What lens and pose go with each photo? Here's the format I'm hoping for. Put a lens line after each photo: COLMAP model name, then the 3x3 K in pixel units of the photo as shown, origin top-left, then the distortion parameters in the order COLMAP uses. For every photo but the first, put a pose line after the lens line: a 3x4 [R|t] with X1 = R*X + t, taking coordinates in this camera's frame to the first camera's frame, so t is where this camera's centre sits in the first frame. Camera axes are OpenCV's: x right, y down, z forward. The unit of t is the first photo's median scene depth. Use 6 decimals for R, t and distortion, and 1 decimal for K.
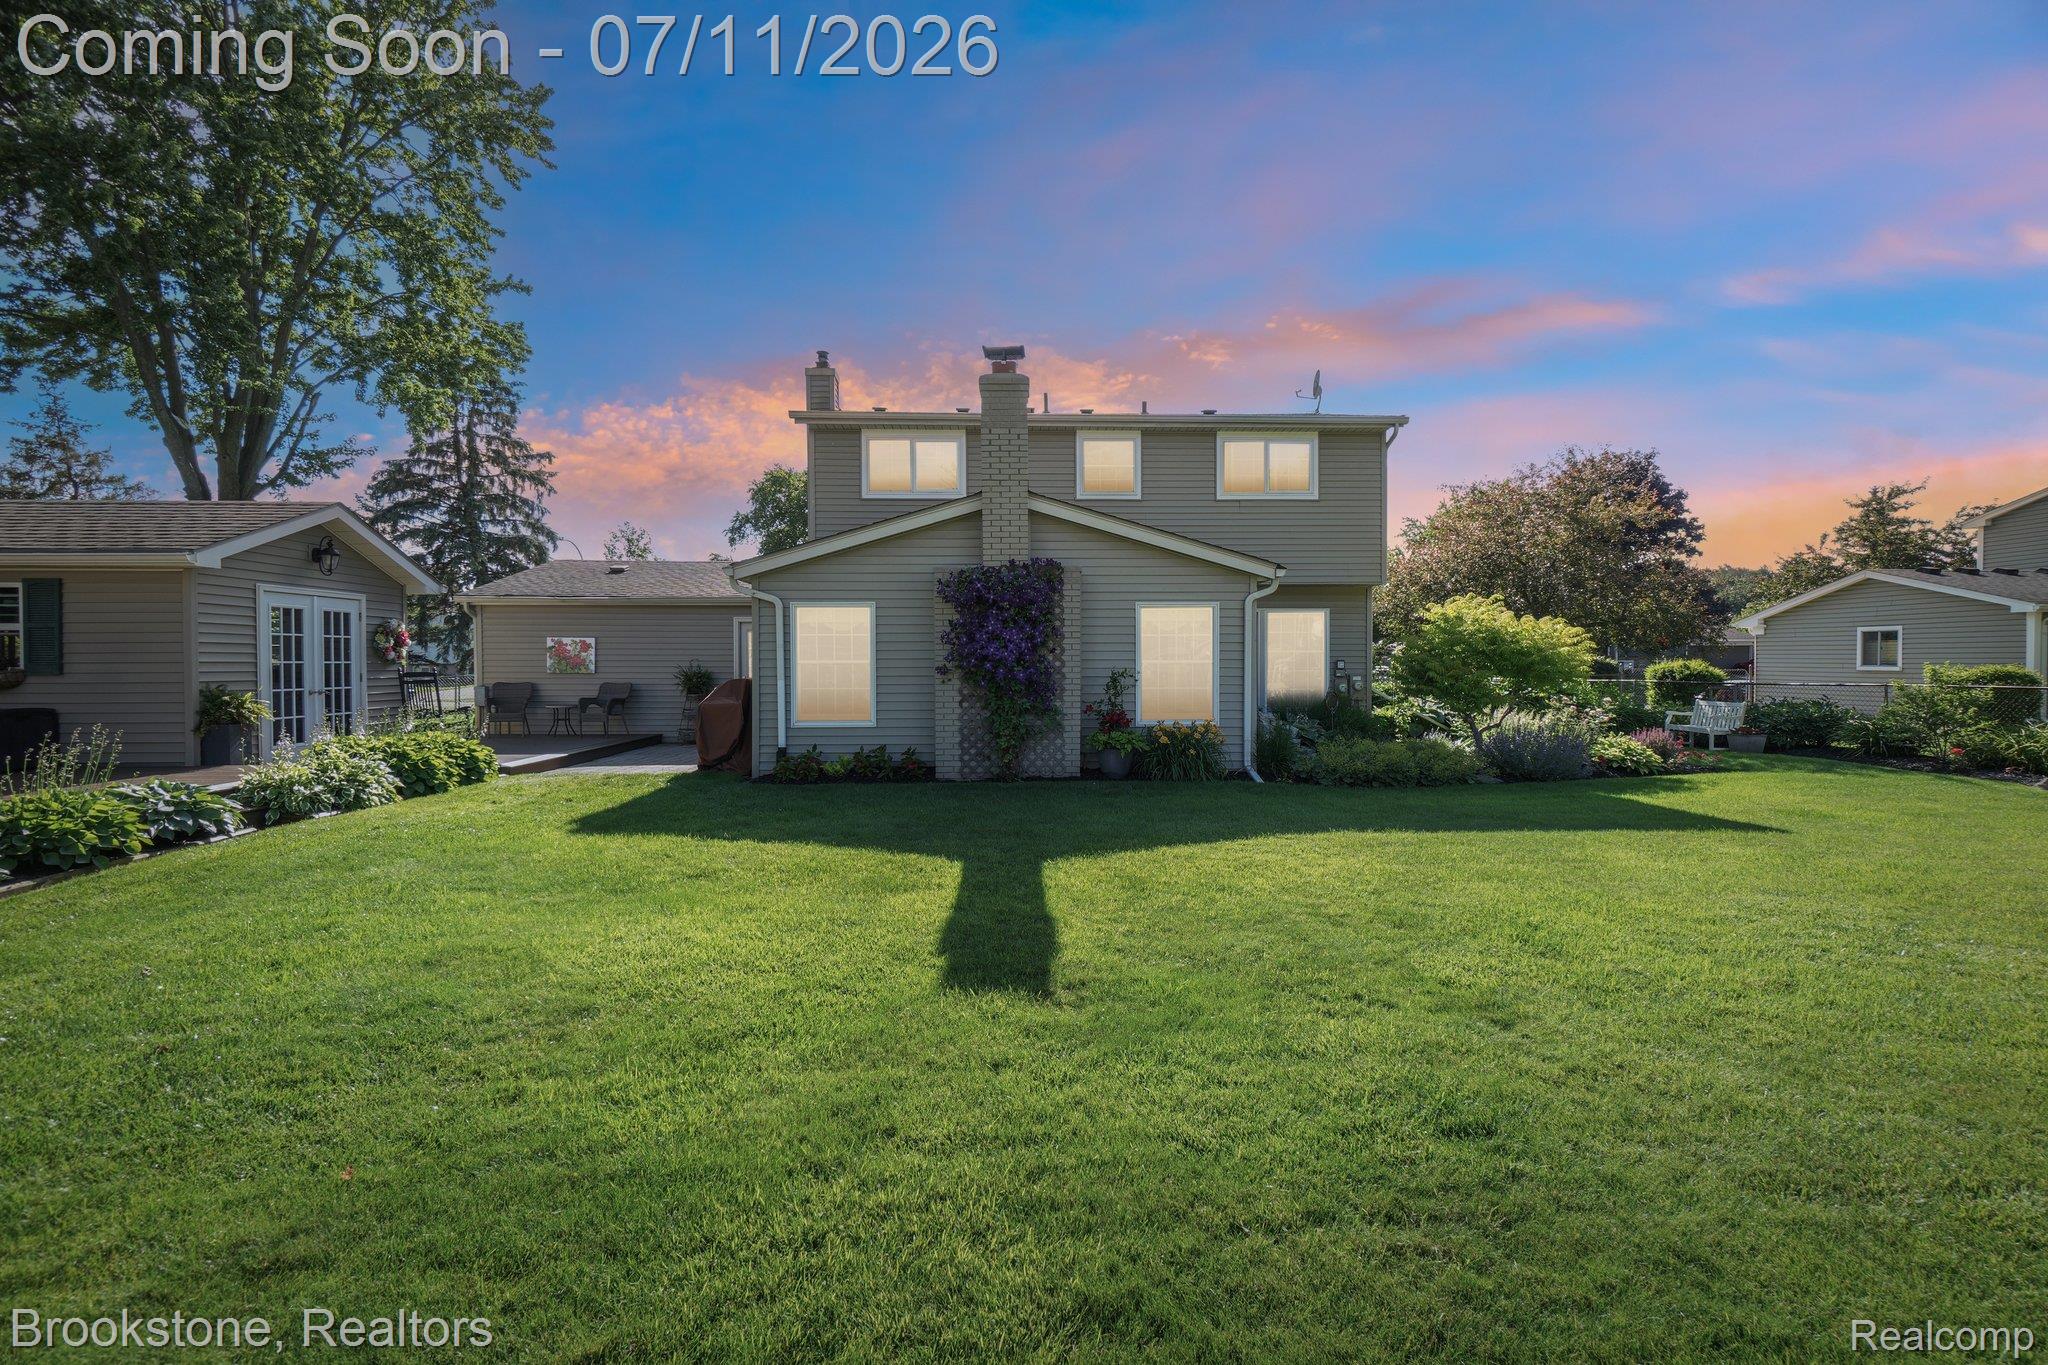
lens RADIAL K [[894.8, 0, 1042.3], [0, 894.8, 653.6], [0, 0, 1]] dist [0.001809, 0.001439]
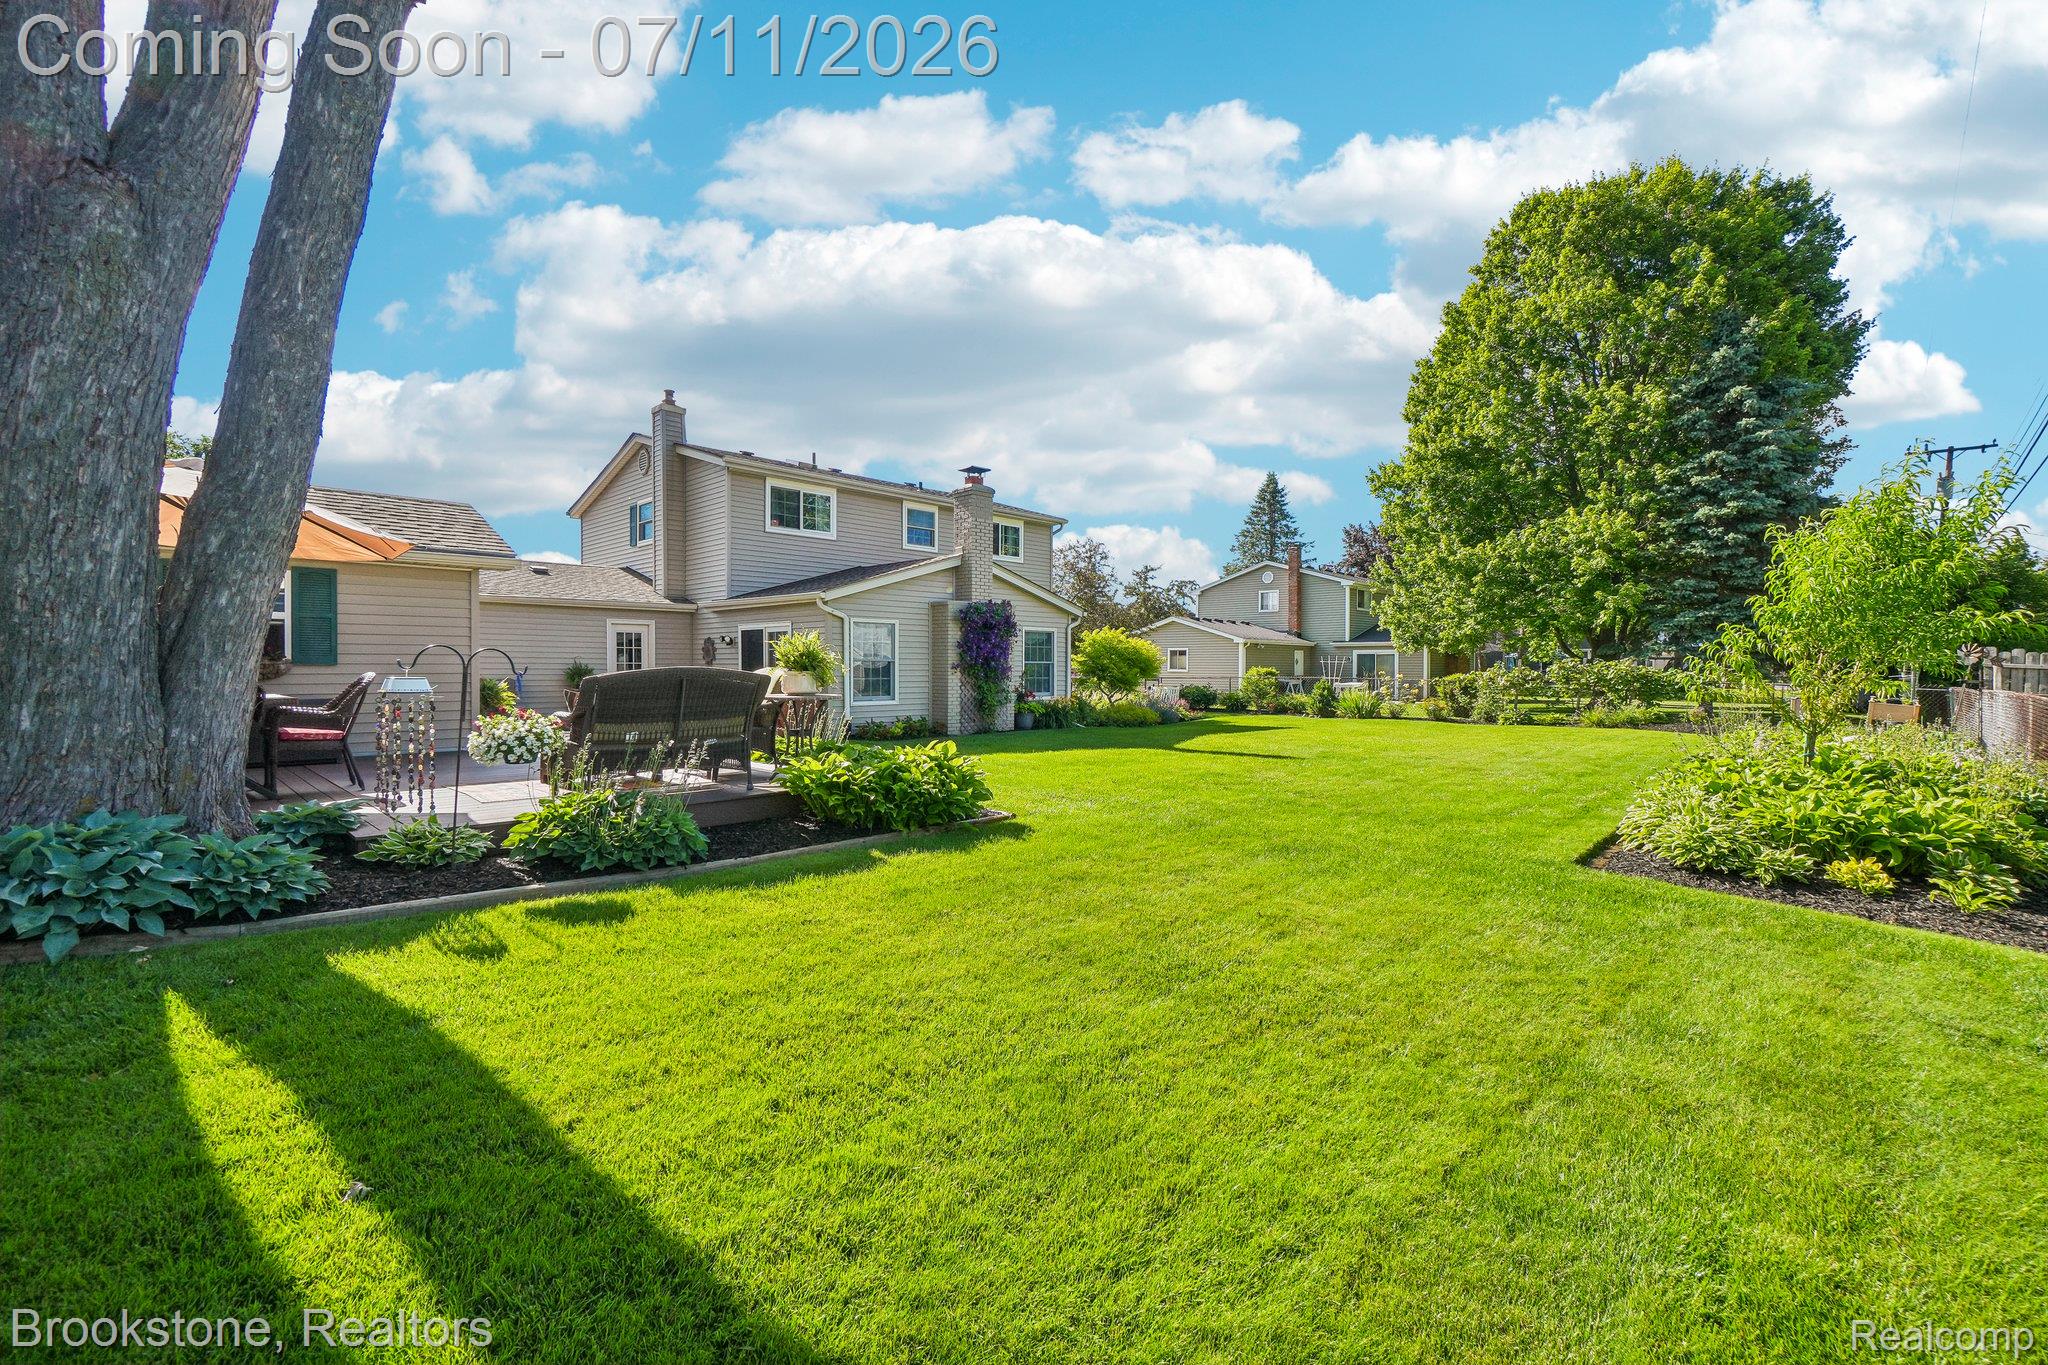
lens RADIAL K [[894.8, 0, 1028.6], [0, 894.8, 681.2], [0, 0, 1]] dist [0.001809, 0.001439]
pose [[0.718481, -0.006178, 0.695520, -0.493947], [-0.009980, 0.999766, 0.019190, 0.006023], [-0.695475, -0.020729, 0.718251, -0.104747]]
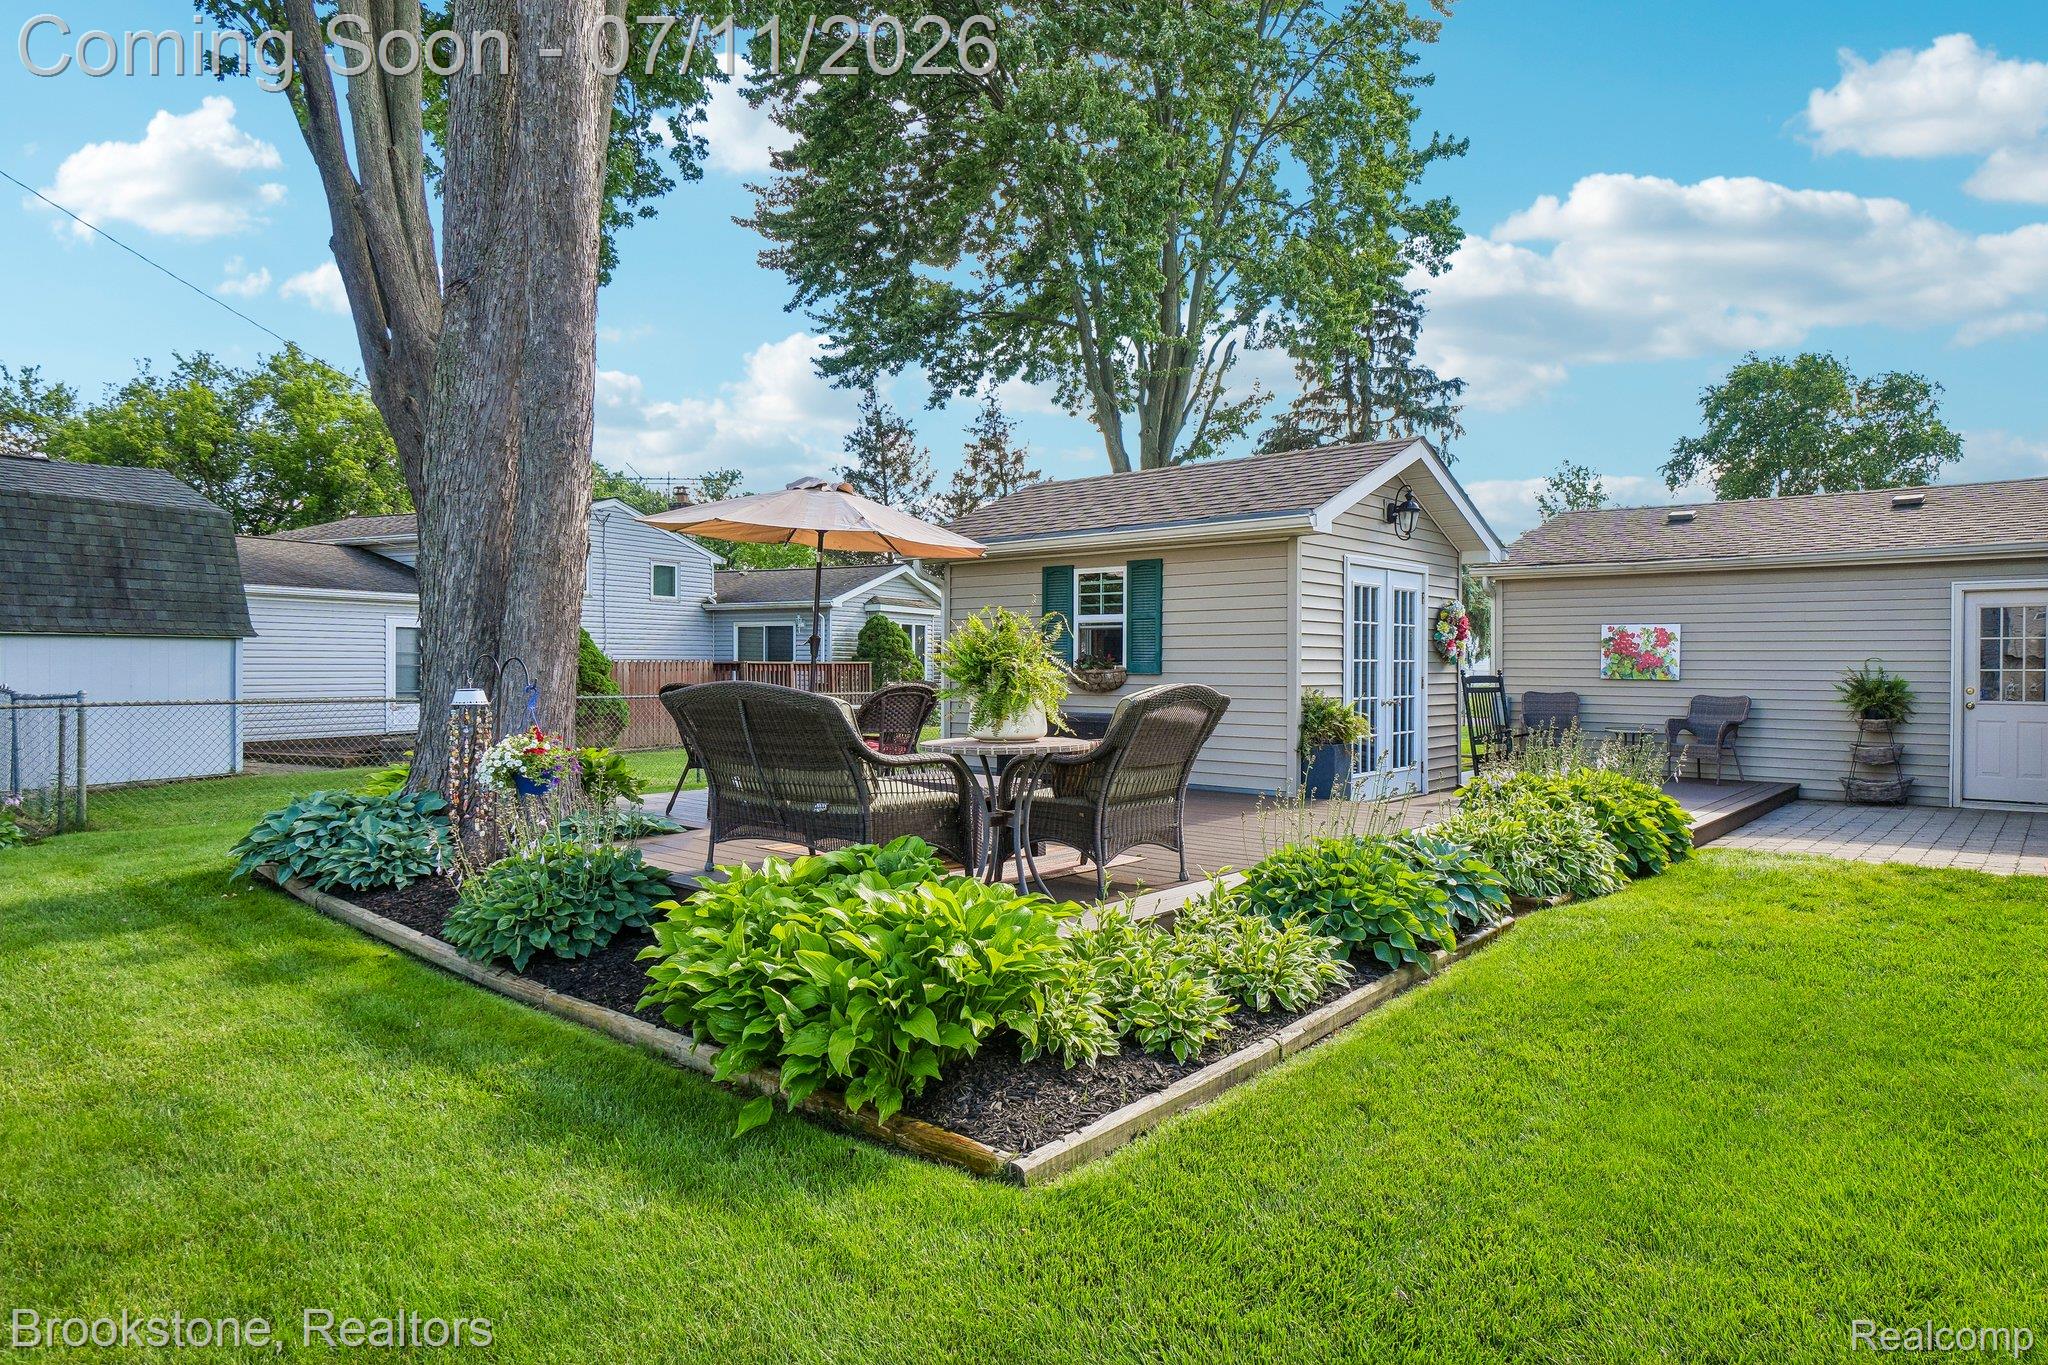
lens RADIAL K [[1199.5, 0, 1026.7], [0, 1199.5, 688.8], [0, 0, 1]] dist [-0.008956, -0.002381]
pose [[0.726830, 0.020010, -0.686526, -0.168809], [0.001144, 0.999539, 0.030344, 0.001119], [0.686816, -0.022840, 0.726472, 0.043034]]
